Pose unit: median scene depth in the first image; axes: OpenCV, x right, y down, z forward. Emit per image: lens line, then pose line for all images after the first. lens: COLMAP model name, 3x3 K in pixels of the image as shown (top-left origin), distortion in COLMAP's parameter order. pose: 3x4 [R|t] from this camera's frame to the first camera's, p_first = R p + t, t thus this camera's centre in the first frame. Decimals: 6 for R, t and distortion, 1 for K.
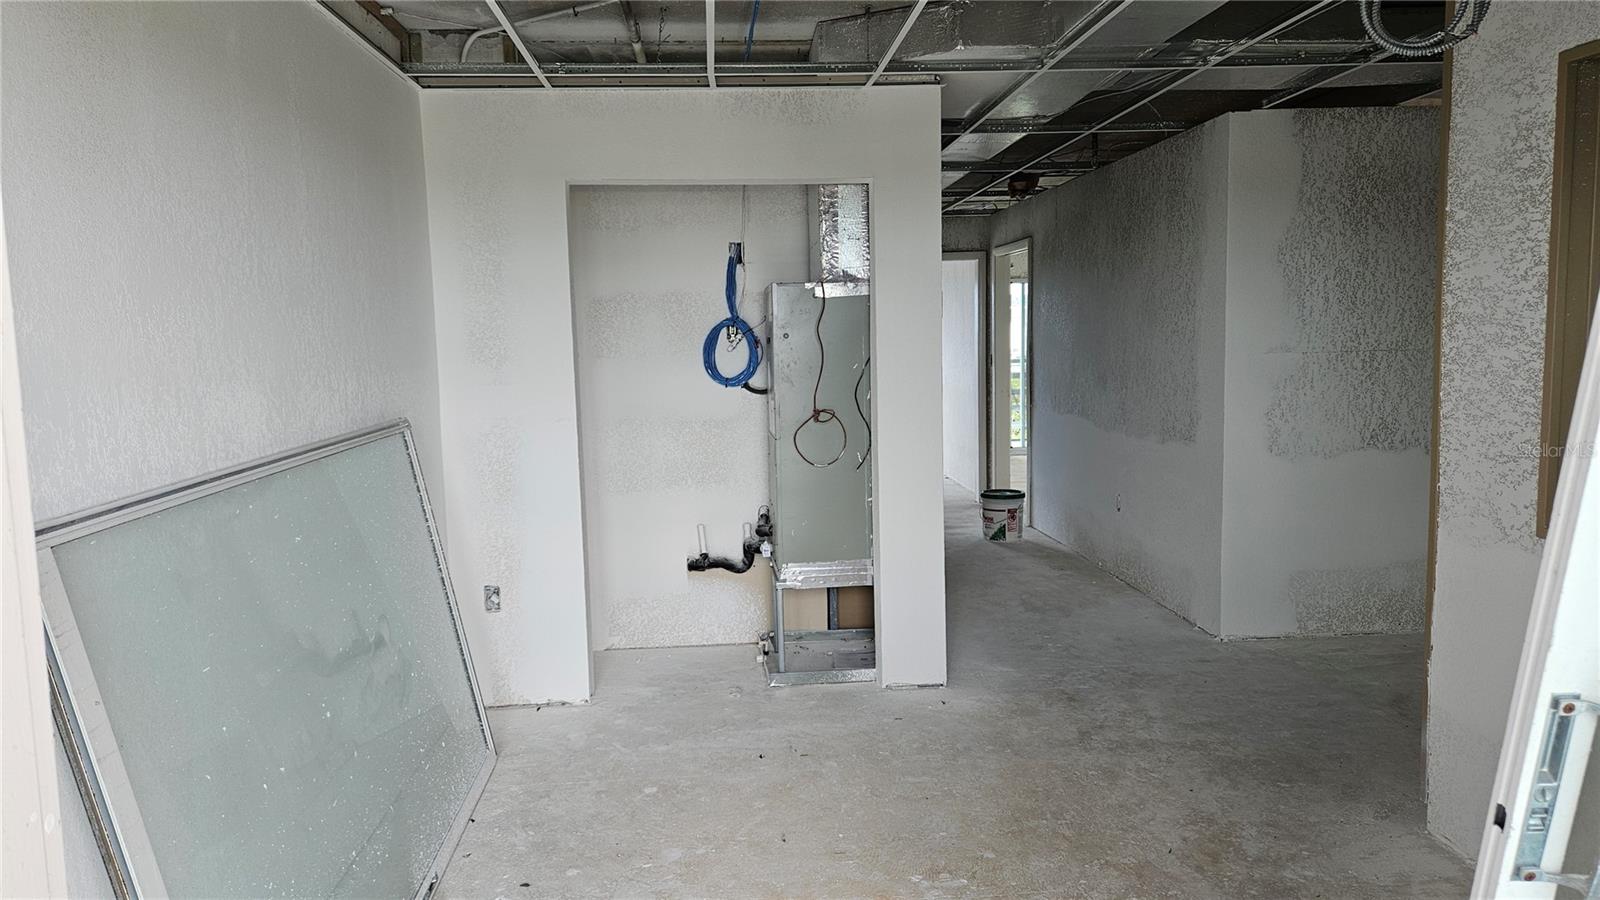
lens RADIAL K [[1065.4, 0, 787.3], [0, 1065.4, 443.4], [0, 0, 1]] dist [0.079515, -0.073098]
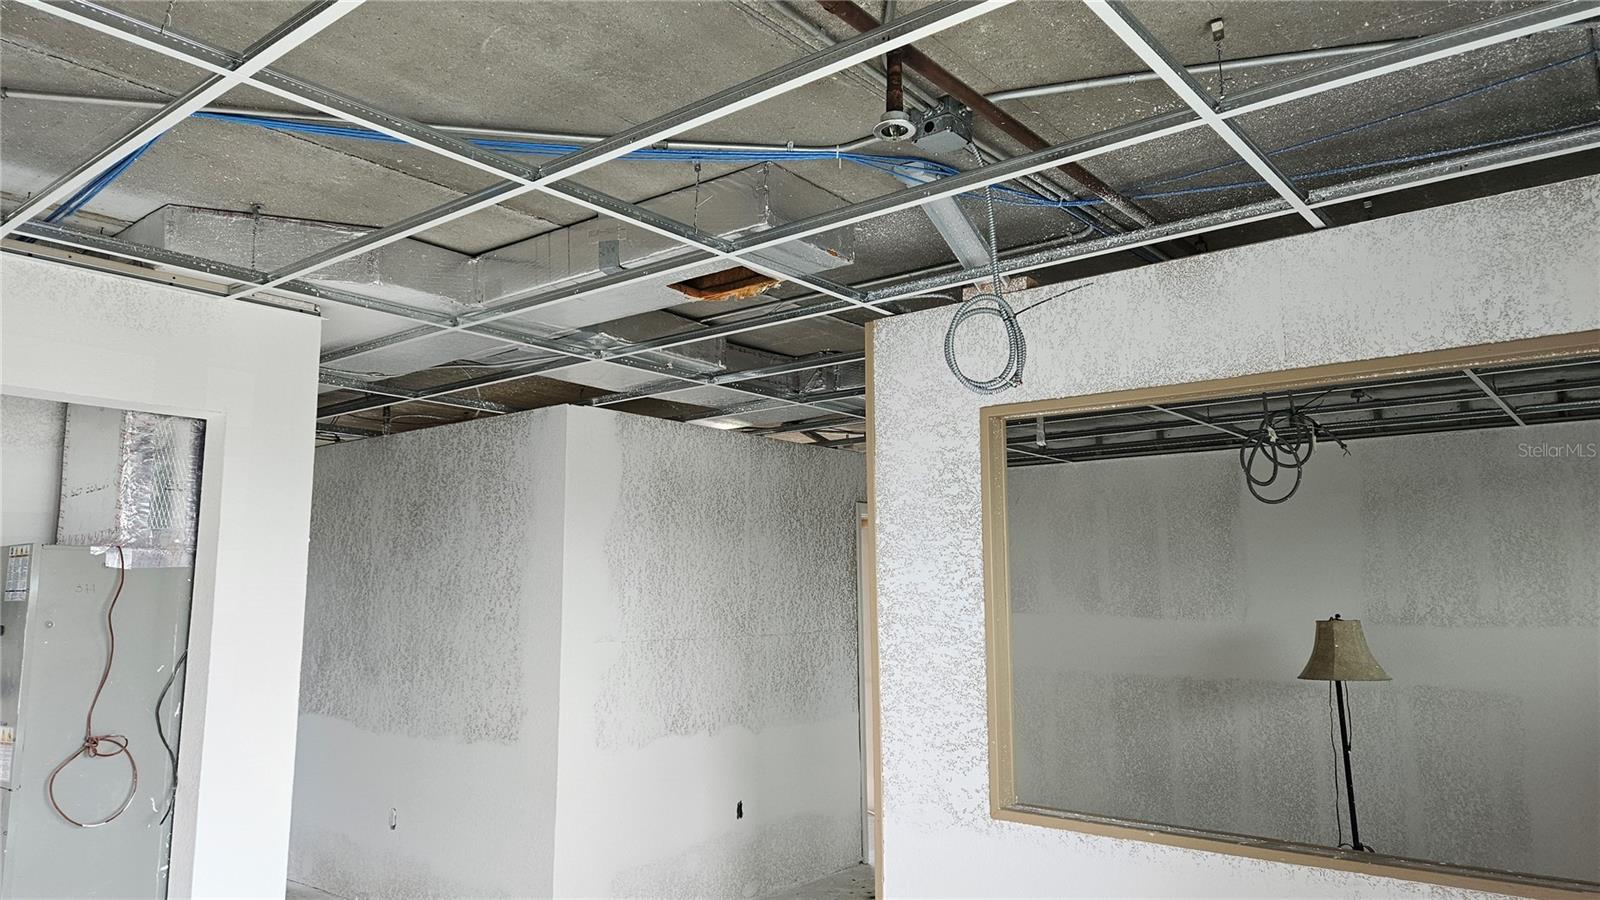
lens RADIAL K [[1066.5, 0, 787.0], [0, 1066.5, 453.7], [0, 0, 1]] dist [0.084668, -0.077760]
pose [[0.687794, 0.119470, 0.716008, -0.181369], [0.058006, 0.974164, -0.218265, -0.030468], [-0.723585, 0.191654, 0.663094, 0.206128]]
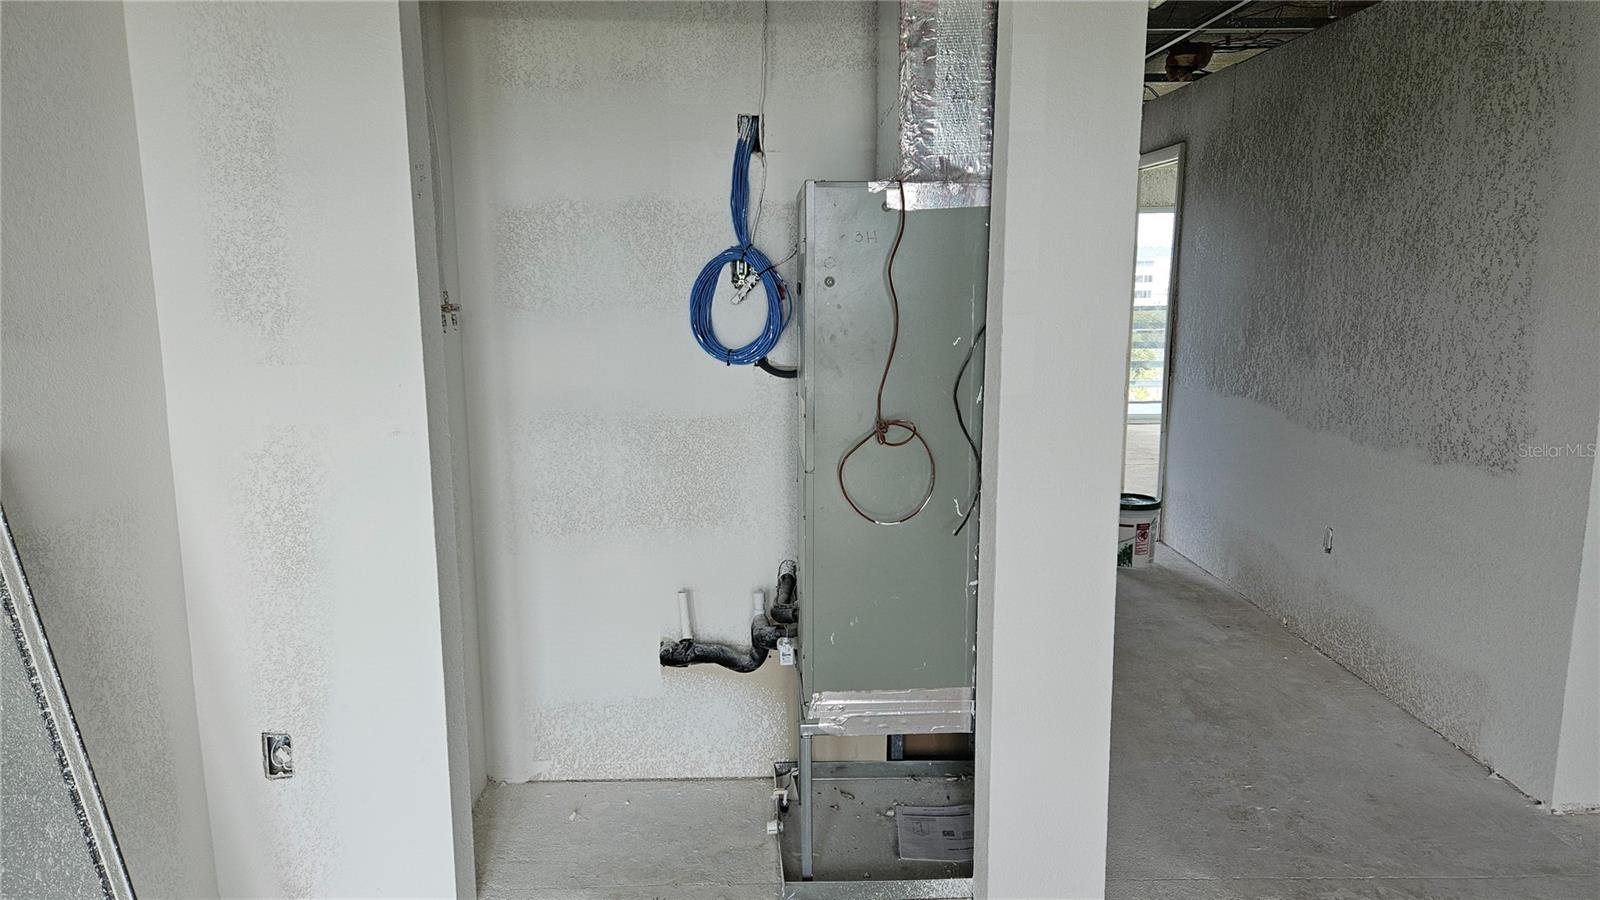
lens RADIAL K [[1069.5, 0, 792.7], [0, 1069.5, 450.3], [0, 0, 1]] dist [0.073922, -0.062792]
pose [[0.998742, 0.028796, -0.041046, 0.004784], [-0.026001, 0.997409, 0.067077, -0.051815], [0.042872, -0.065925, 0.996903, 0.454594]]
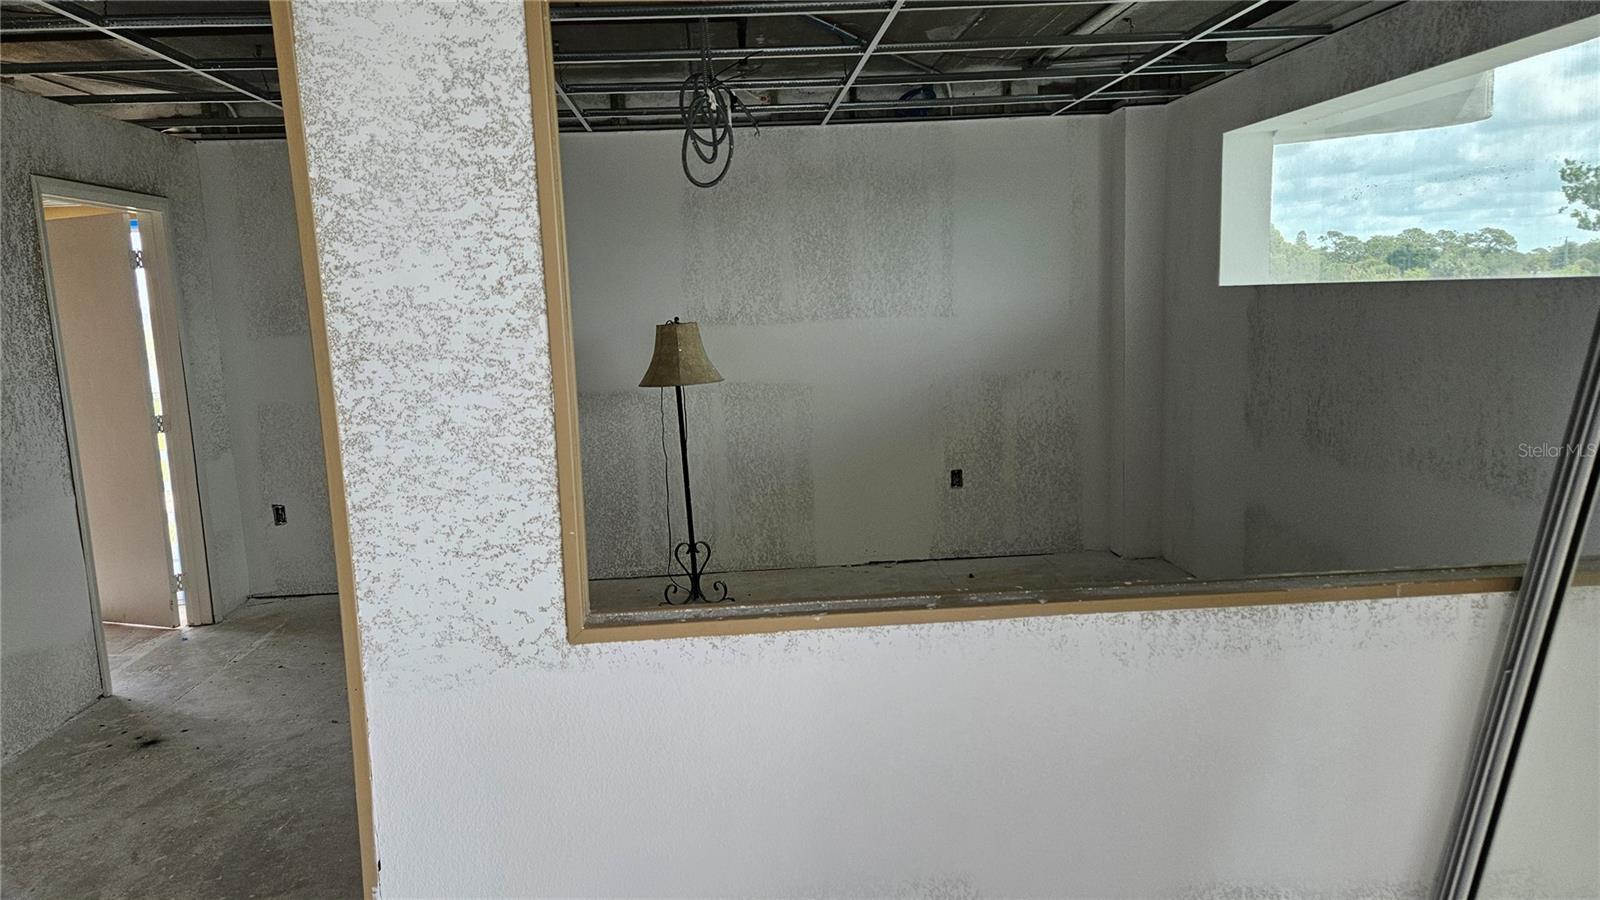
lens RADIAL K [[1067.5, 0, 774.5], [0, 1067.5, 440.0], [0, 0, 1]] dist [0.083226, -0.075413]
pose [[0.016627, -0.110044, 0.993788, -0.006780], [0.142517, 0.984037, 0.106580, -0.064570], [-0.989653, 0.139859, 0.032044, 0.496197]]
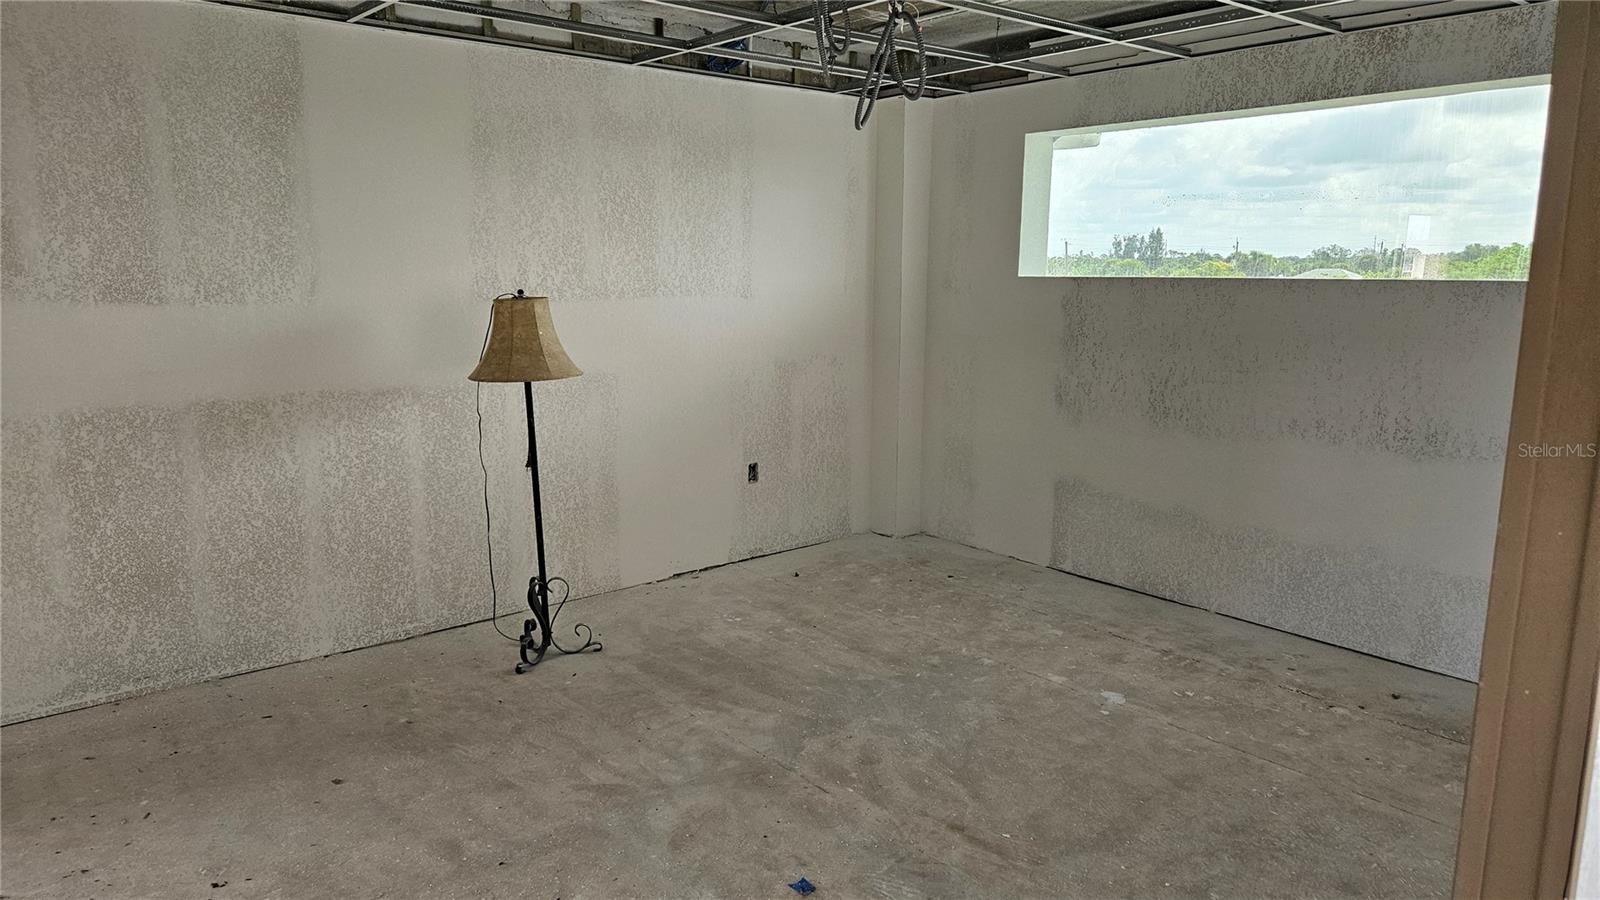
lens RADIAL K [[1067.5, 0, 774.5], [0, 1067.5, 440.0], [0, 0, 1]] dist [0.083226, -0.075413]
pose [[-0.585954, -0.110664, 0.802752, 0.324989], [0.094633, 0.974508, 0.203417, -0.131055], [-0.804799, 0.195159, -0.560545, 1.003310]]
